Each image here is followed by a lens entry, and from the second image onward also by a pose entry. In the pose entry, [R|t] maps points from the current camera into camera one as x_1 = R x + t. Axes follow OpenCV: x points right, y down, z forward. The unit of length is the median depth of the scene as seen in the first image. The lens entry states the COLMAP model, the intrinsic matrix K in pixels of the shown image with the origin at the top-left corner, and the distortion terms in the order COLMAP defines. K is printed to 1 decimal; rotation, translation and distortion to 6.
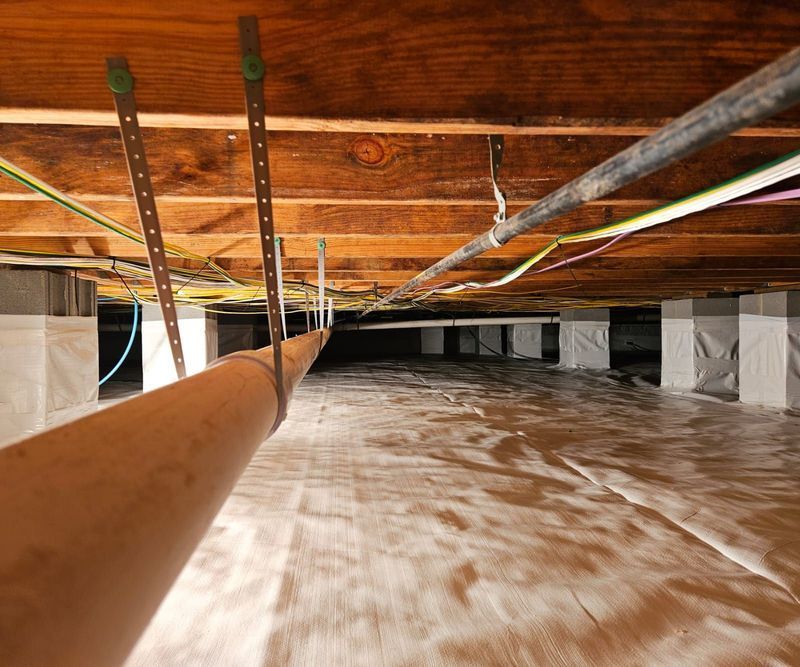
lens RADIAL K [[585.7, 0, 376.8], [0, 585.7, 334.1], [0, 0, 1]] dist [0.070498, -0.056246]
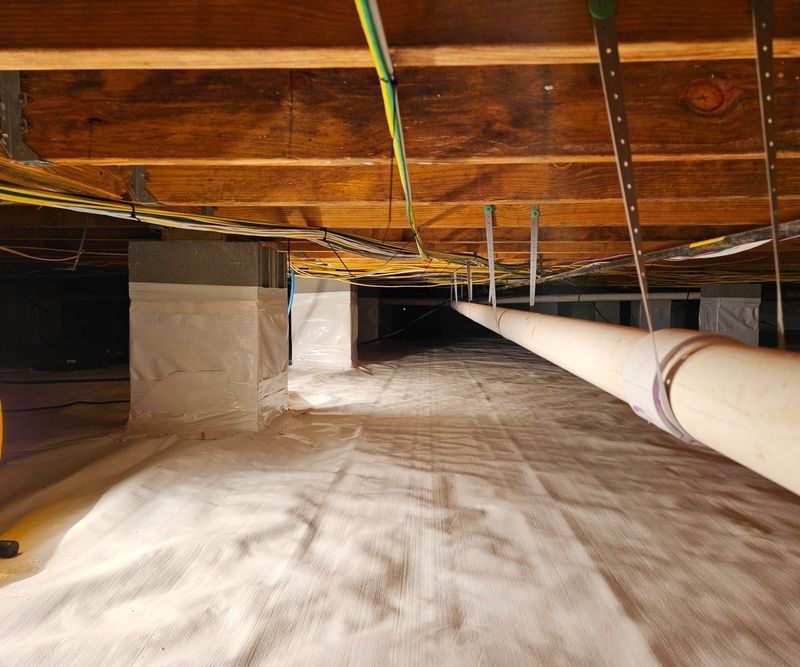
lens RADIAL K [[585.7, 0, 400.0], [0, 585.7, 334.9], [0, 0, 1]] dist [0.070498, -0.056246]
pose [[0.991400, 0.019076, -0.129470, -0.307644], [-0.013200, 0.998850, 0.046091, 0.001845], [0.130201, -0.043985, 0.990512, 0.058326]]
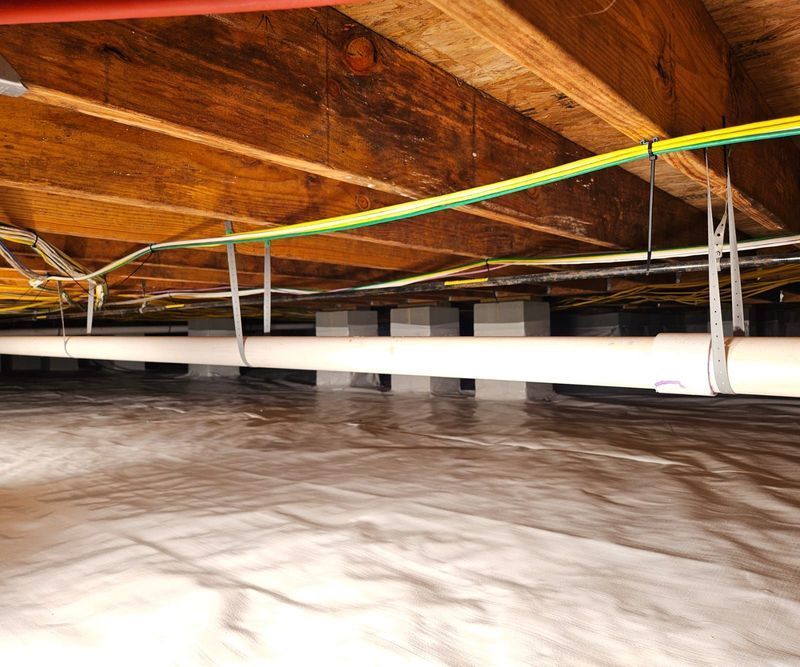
lens RADIAL K [[585.7, 0, 403.2], [0, 585.7, 339.0], [0, 0, 1]] dist [0.070498, -0.056246]
pose [[0.720095, -0.011031, 0.693788, -1.020064], [0.018374, 0.999826, -0.003174, 0.022287], [-0.693632, 0.015033, 0.720172, 0.250135]]
